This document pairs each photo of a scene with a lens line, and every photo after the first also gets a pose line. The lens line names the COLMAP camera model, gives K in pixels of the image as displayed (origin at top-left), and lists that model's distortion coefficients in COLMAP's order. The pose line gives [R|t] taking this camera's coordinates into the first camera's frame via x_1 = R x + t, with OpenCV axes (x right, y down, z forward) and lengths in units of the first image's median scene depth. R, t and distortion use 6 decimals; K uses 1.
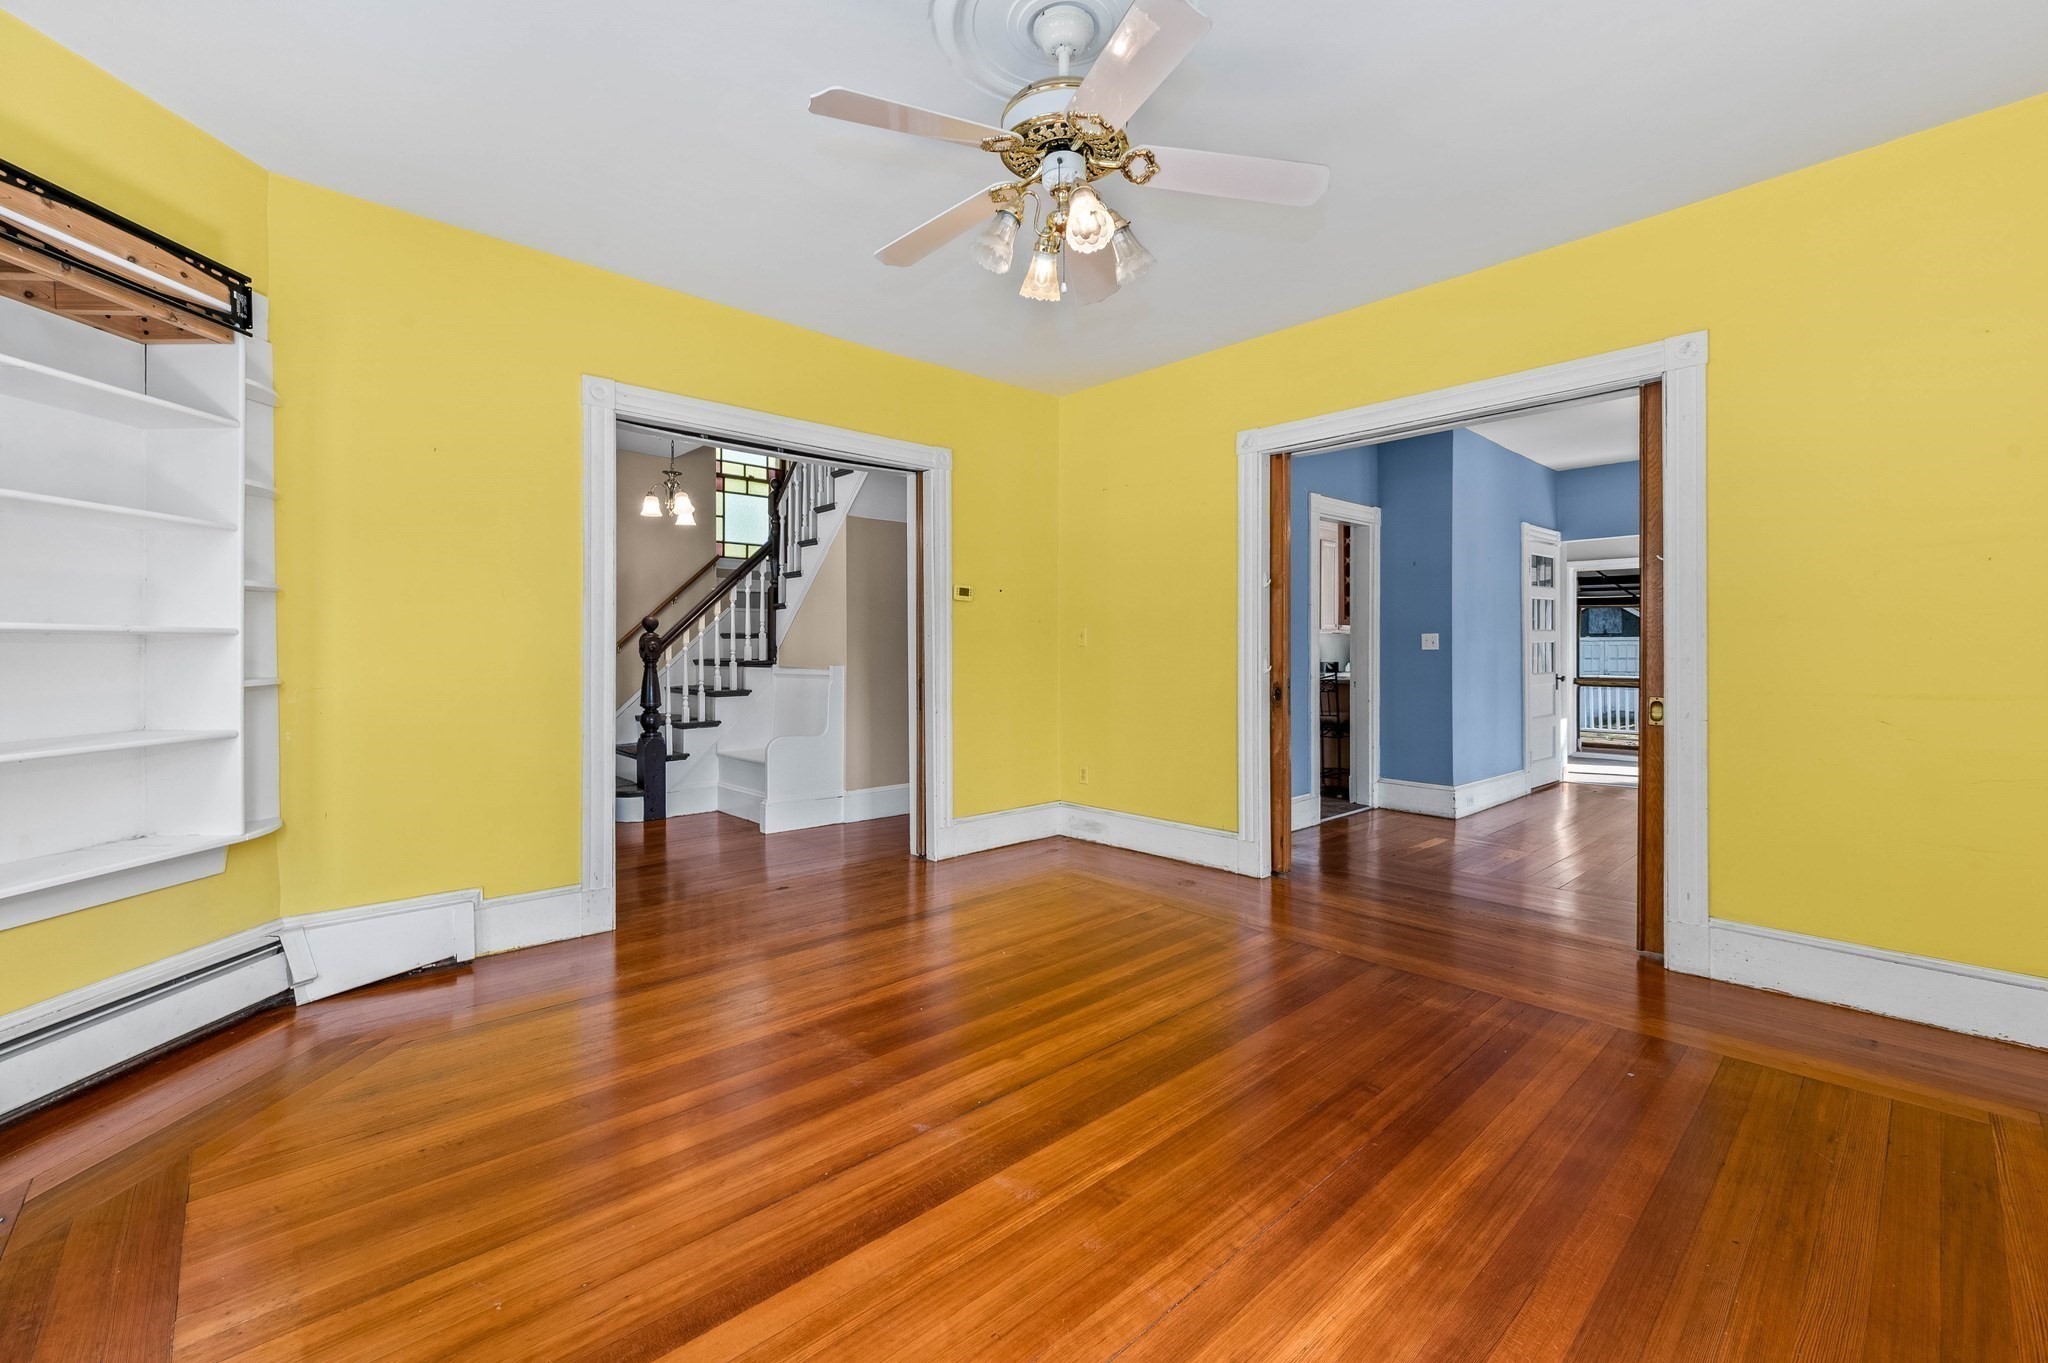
lens RADIAL K [[846.2, 0, 1017.2], [0, 846.2, 649.7], [0, 0, 1]] dist [-0.001216, -0.000354]
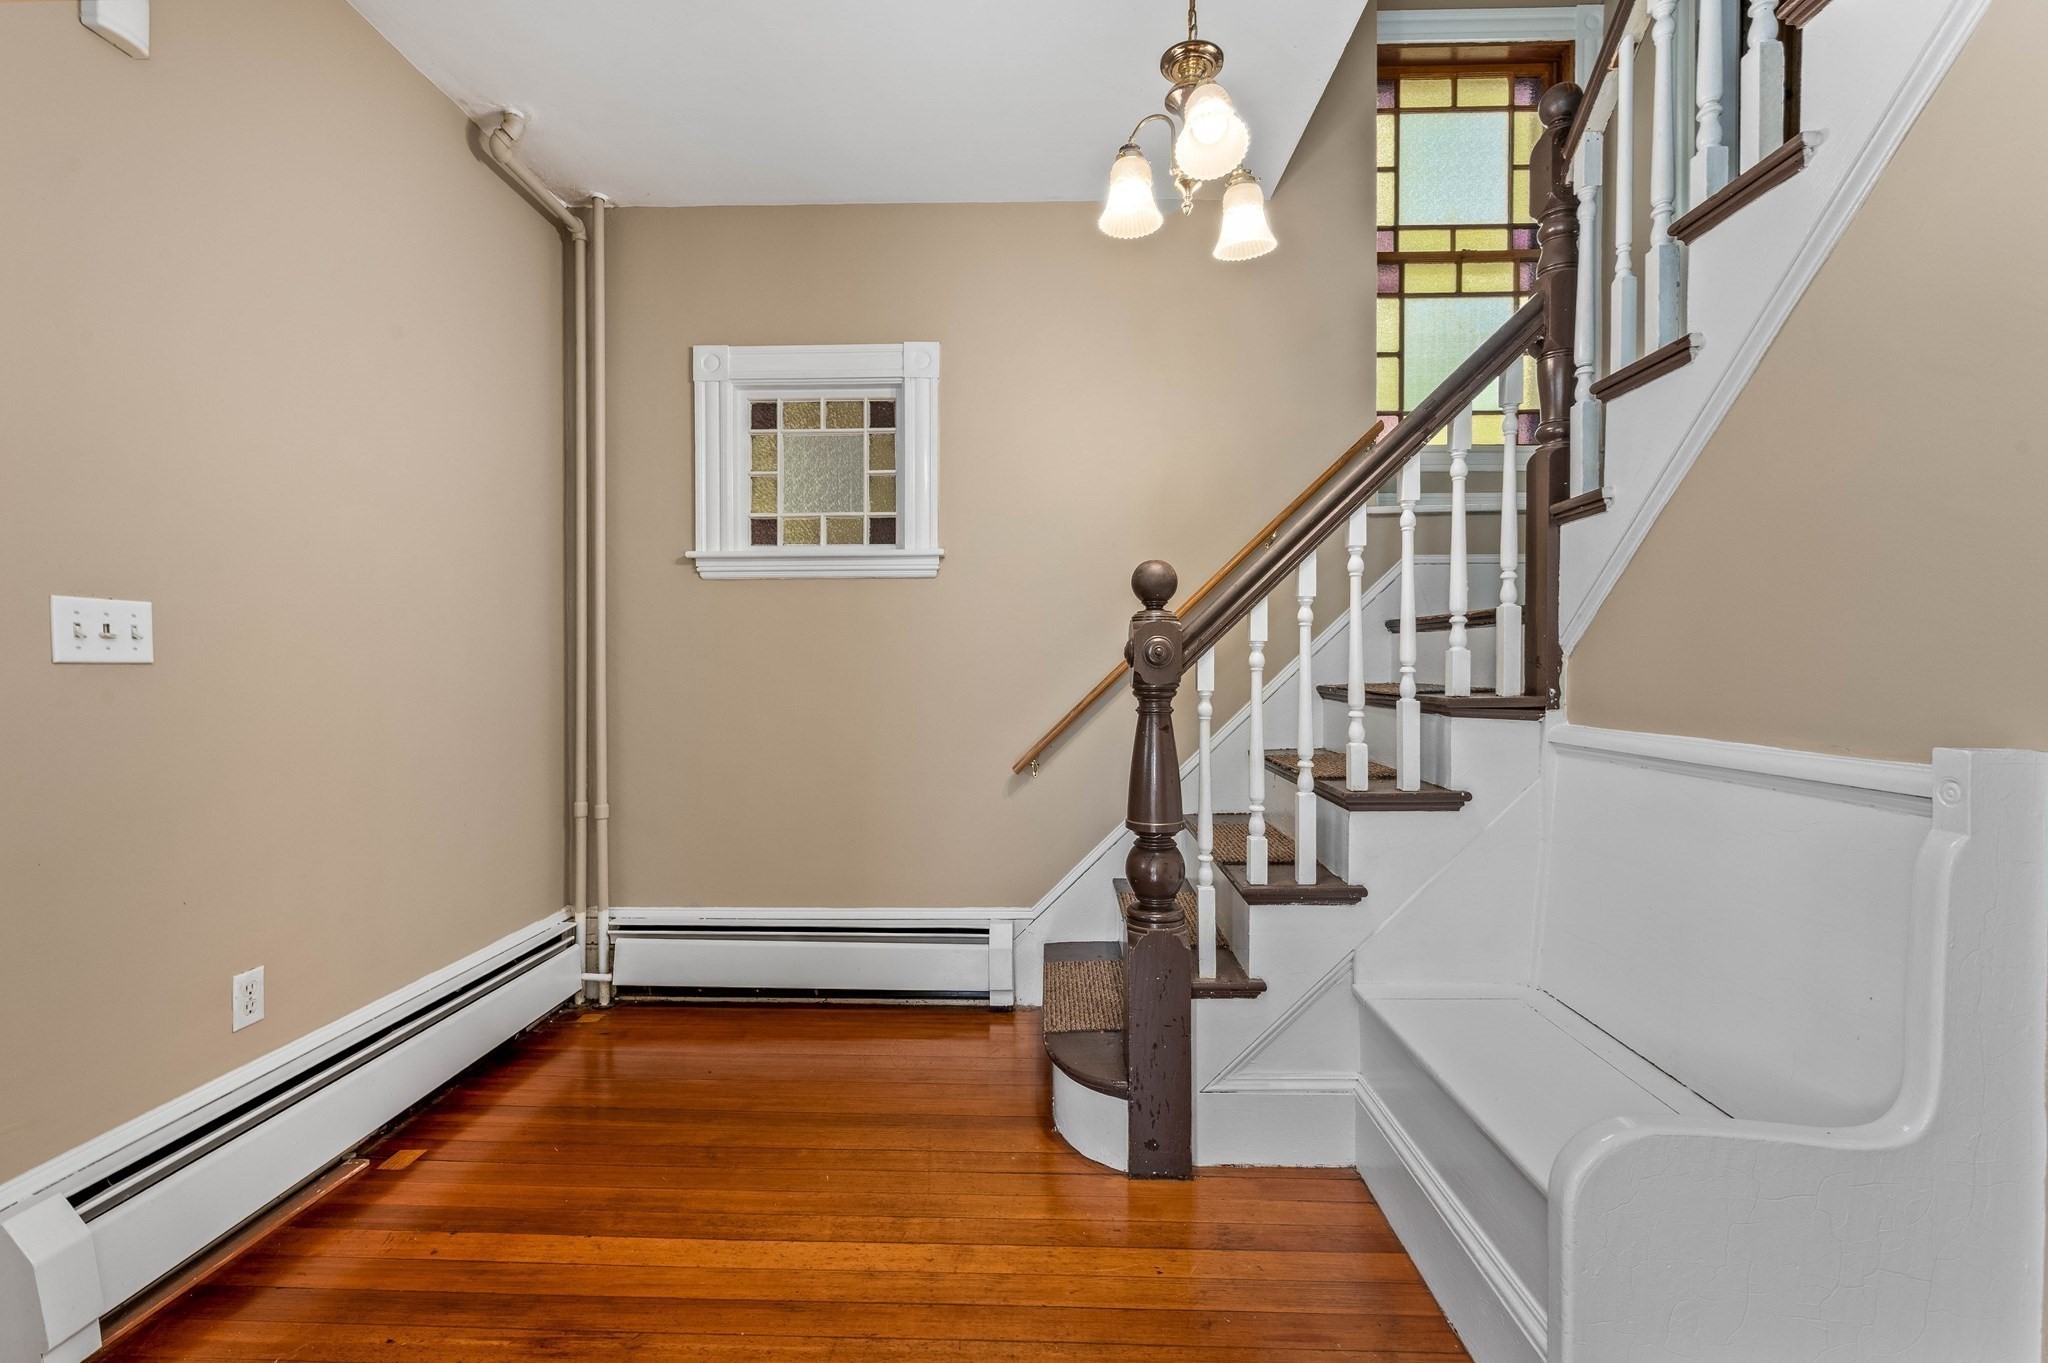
lens RADIAL K [[846.2, 0, 1037.0], [0, 846.2, 683.1], [0, 0, 1]] dist [-0.001216, -0.000354]
pose [[0.718537, 0.010499, -0.695409, -0.224763], [0.000950, 0.999870, 0.016076, 0.003163], [0.695488, -0.012212, 0.718434, 0.704848]]
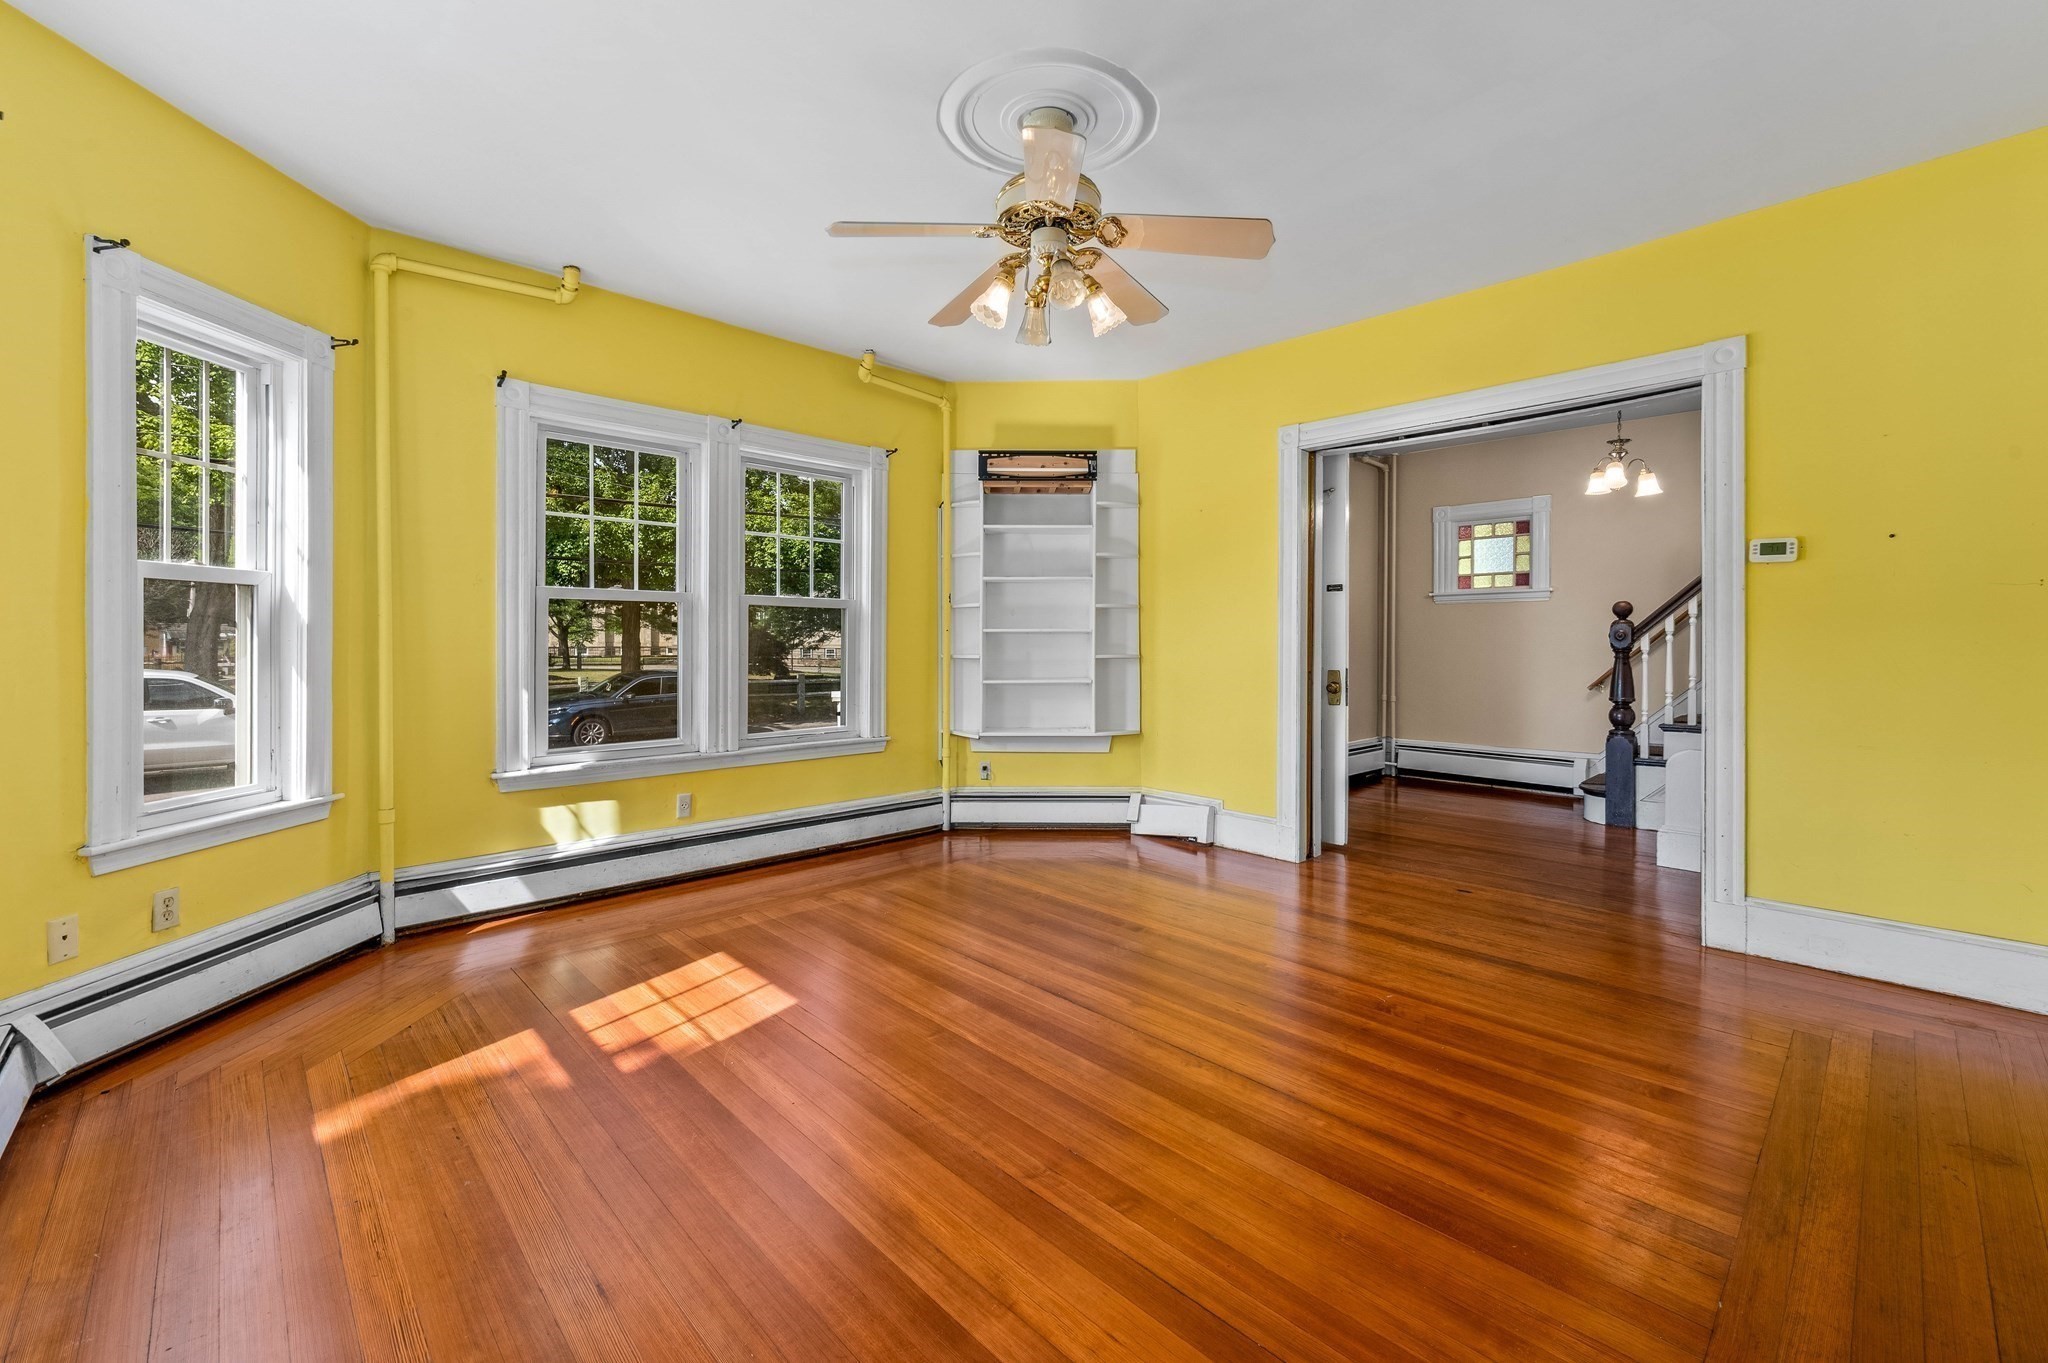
lens RADIAL K [[846.2, 0, 1025.2], [0, 846.2, 643.4], [0, 0, 1]] dist [-0.001216, -0.000354]
pose [[0.018834, 0.006025, -0.999804, 0.448196], [0.002246, 0.999979, 0.006069, -0.001500], [0.999820, -0.002360, 0.018820, 0.336018]]
